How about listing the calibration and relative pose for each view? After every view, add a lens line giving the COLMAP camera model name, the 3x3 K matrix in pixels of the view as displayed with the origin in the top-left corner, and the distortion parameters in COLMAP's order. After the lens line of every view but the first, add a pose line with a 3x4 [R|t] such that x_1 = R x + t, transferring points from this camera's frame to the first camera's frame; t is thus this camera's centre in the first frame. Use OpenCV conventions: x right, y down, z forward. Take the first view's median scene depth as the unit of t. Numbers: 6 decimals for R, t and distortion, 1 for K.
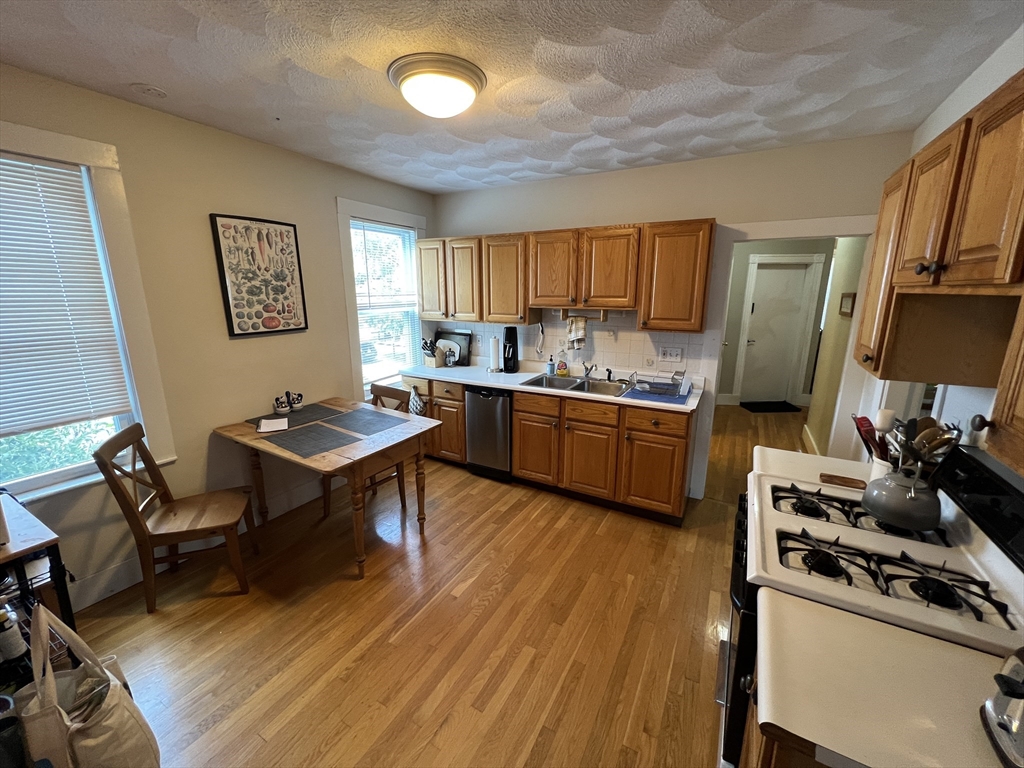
lens RADIAL K [[411.5, 0, 511.1], [0, 411.5, 383.2], [0, 0, 1]] dist [-0.001301, 0.000173]
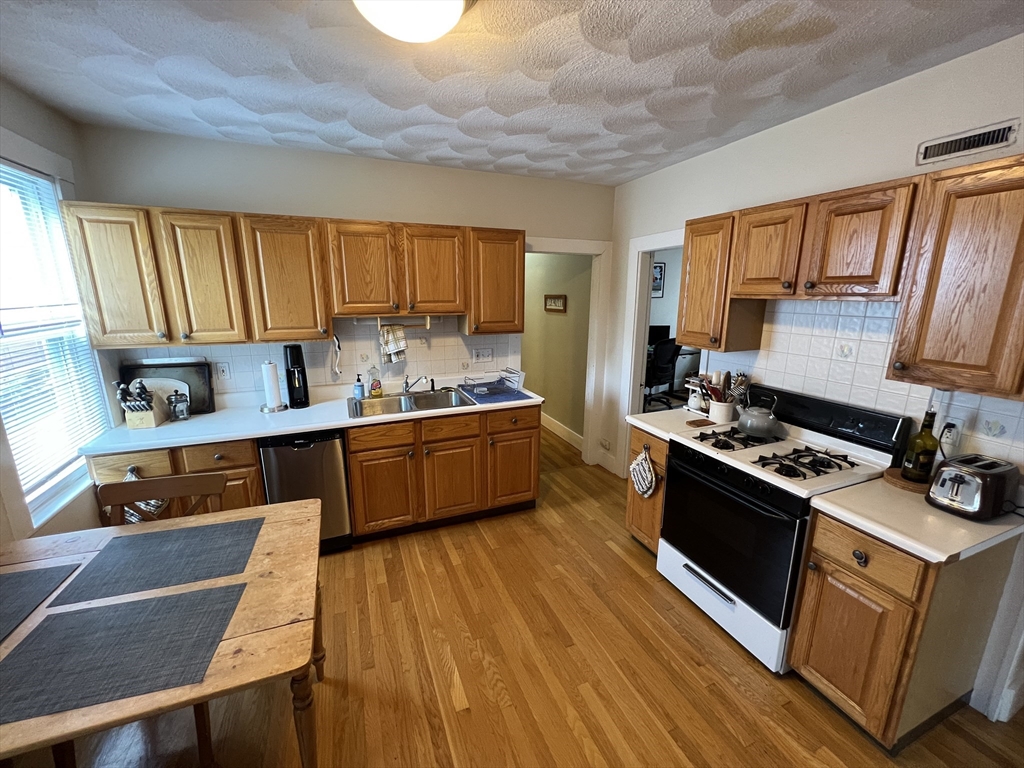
lens RADIAL K [[411.5, 0, 509.7], [0, 411.5, 381.6], [0, 0, 1]] dist [-0.001301, 0.000173]
pose [[0.617841, -0.170227, 0.767655, -0.391804], [0.170945, 0.982013, 0.080177, -0.077962], [-0.767496, 0.081690, 0.635828, 0.292210]]
